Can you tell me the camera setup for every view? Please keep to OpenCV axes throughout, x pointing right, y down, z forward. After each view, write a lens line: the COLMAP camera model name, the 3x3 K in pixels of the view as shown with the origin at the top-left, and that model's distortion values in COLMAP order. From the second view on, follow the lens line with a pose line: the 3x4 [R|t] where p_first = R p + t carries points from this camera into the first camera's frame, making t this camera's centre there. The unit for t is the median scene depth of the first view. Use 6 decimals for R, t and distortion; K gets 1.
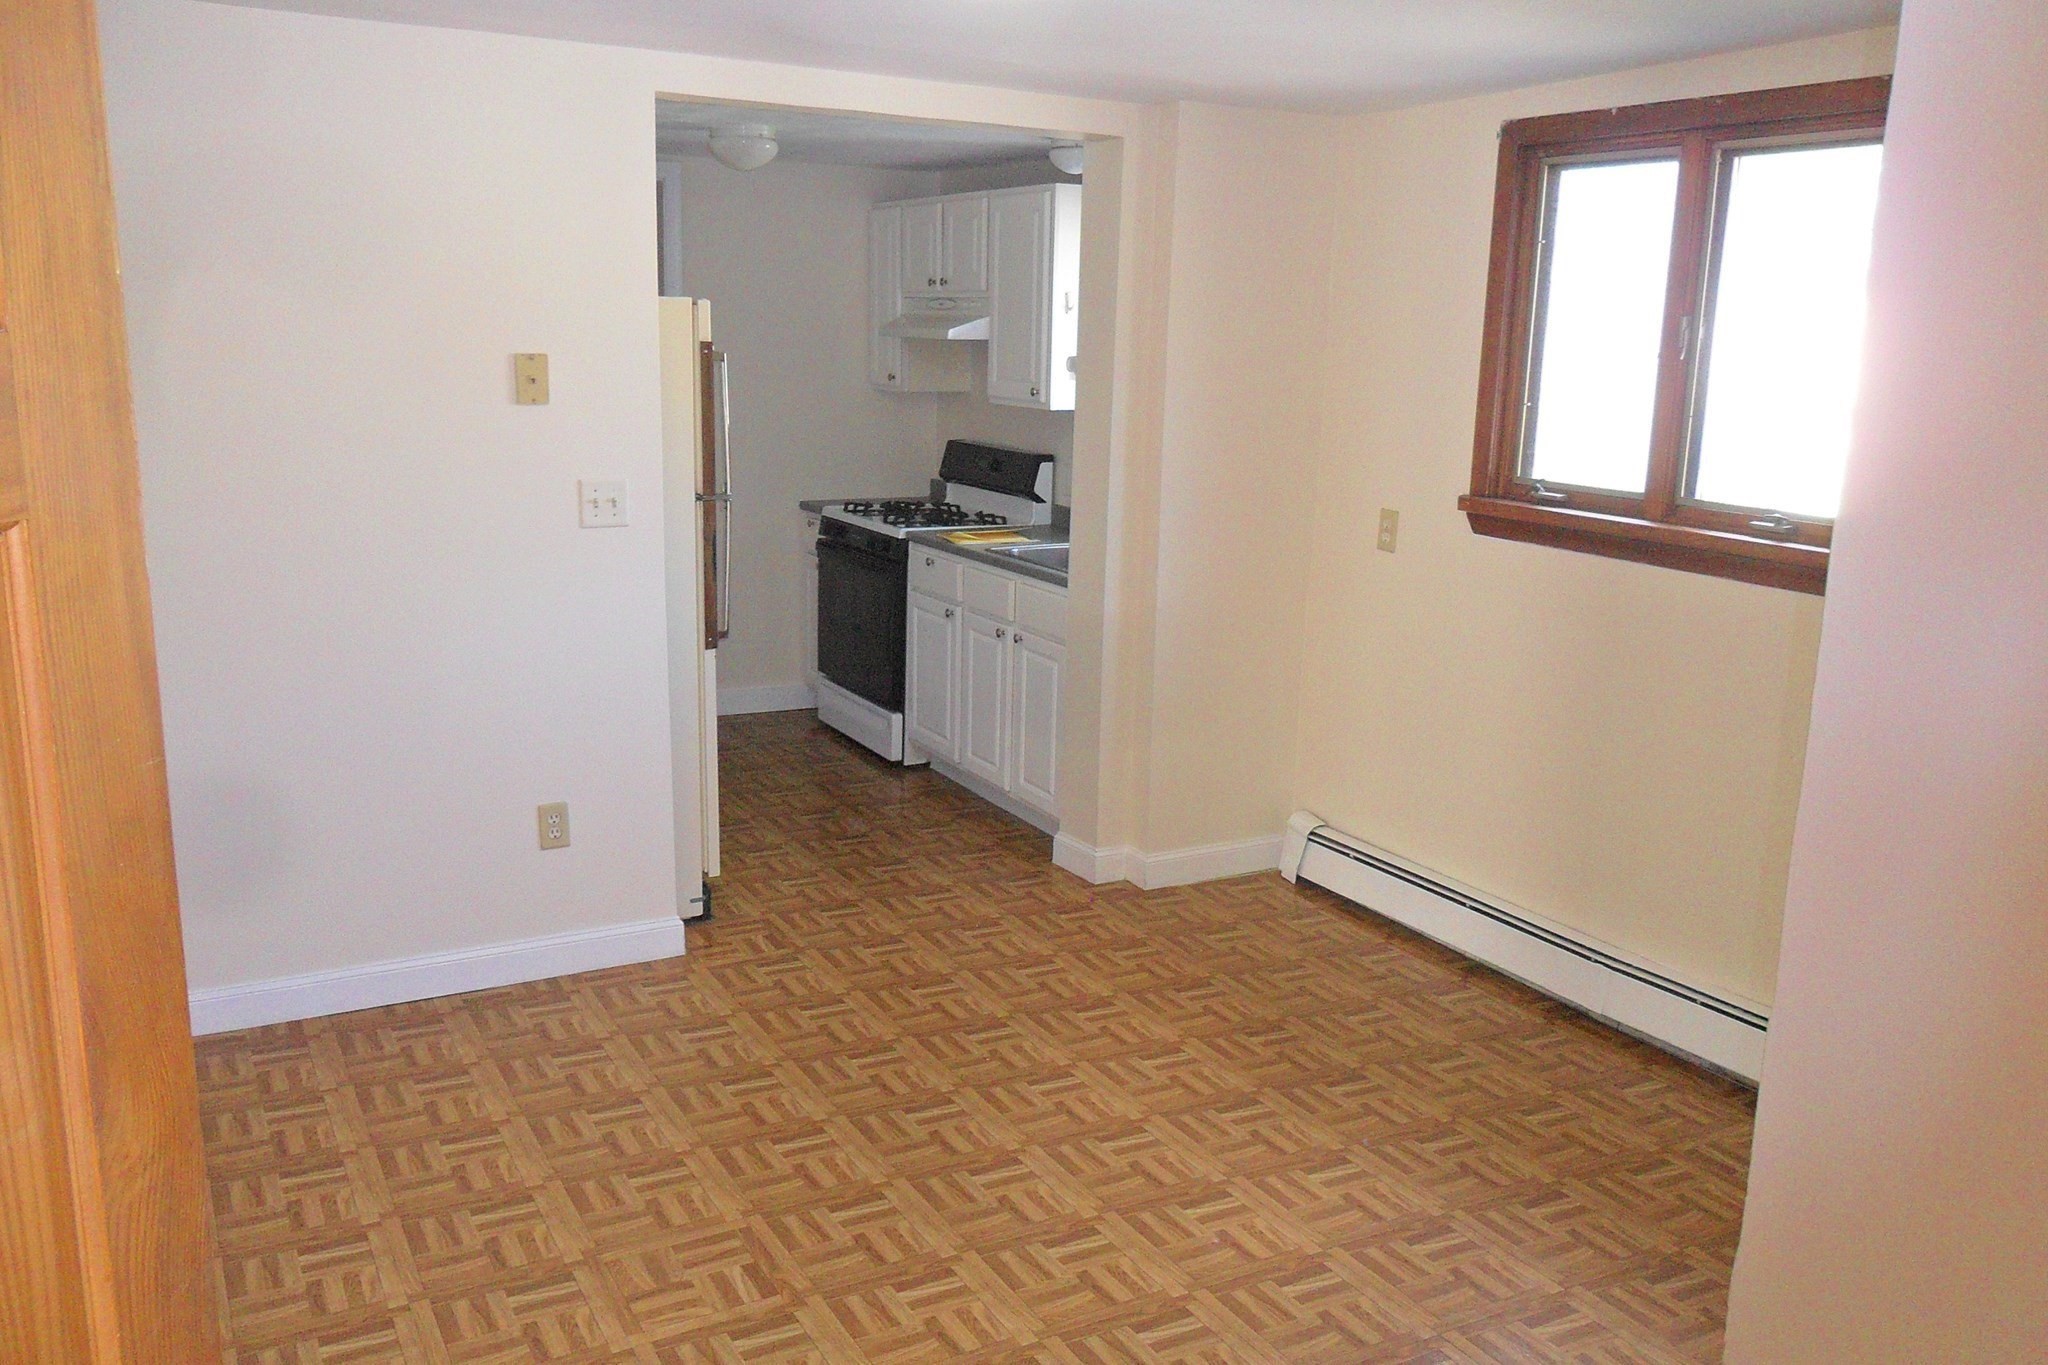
lens RADIAL K [[1597.7, 0, 1024.0], [0, 1597.7, 682.5], [0, 0, 1]] dist [-0.225548, -0.000149]
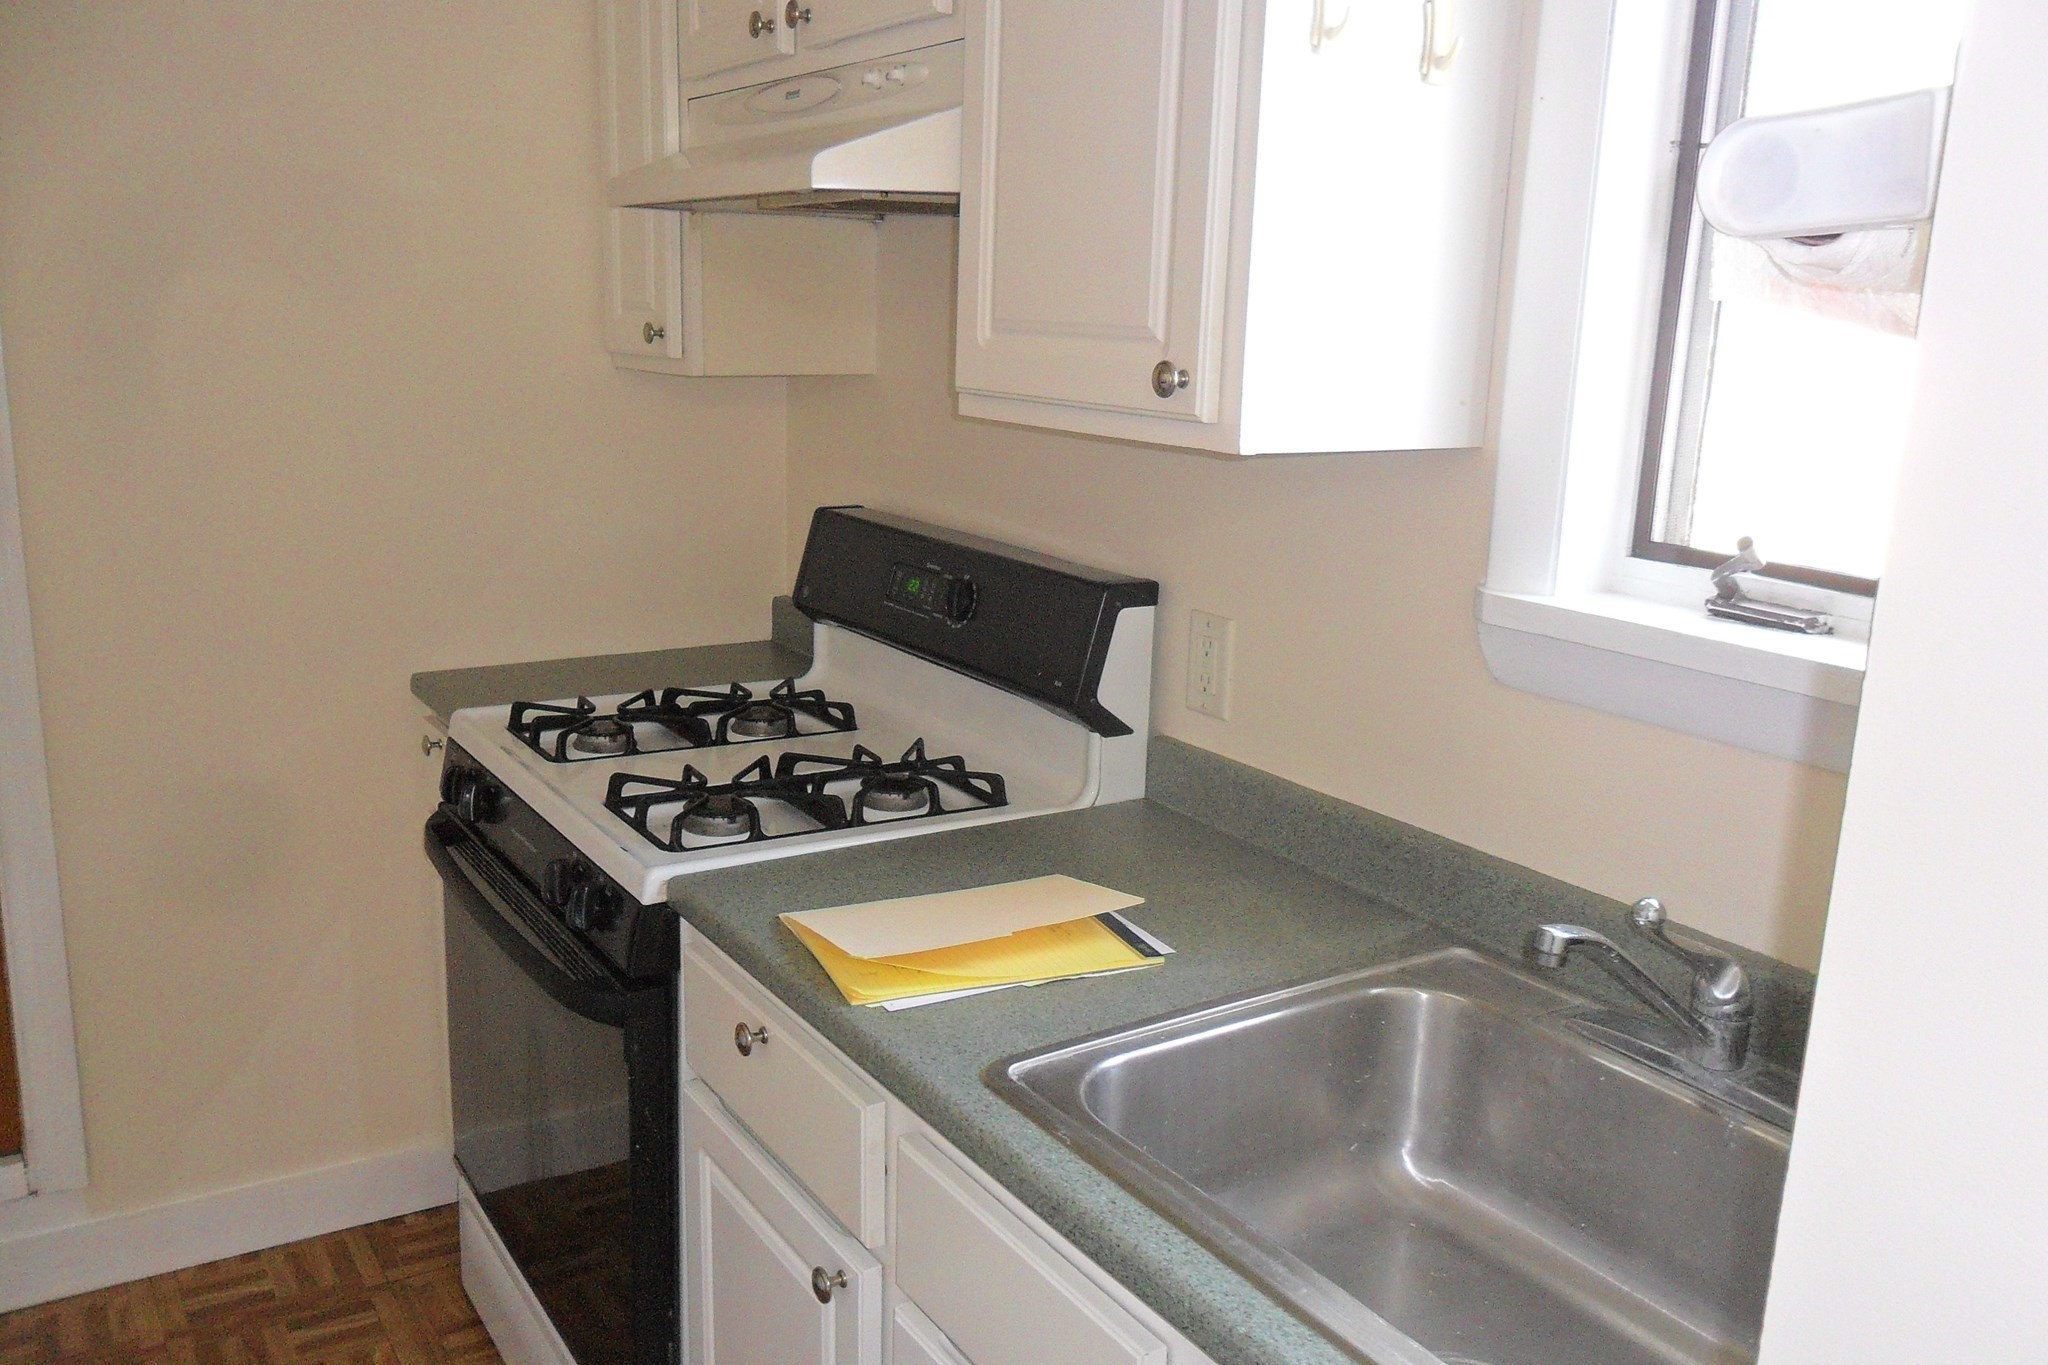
lens RADIAL K [[1622.2, 0, 1024.0], [0, 1622.2, 682.5], [0, 0, 1]] dist [0.001221, -0.000027]
pose [[0.996987, -0.007333, 0.077226, -0.032457], [0.006933, 0.999961, 0.005437, -0.125204], [-0.077263, -0.004885, 0.996999, 0.683260]]
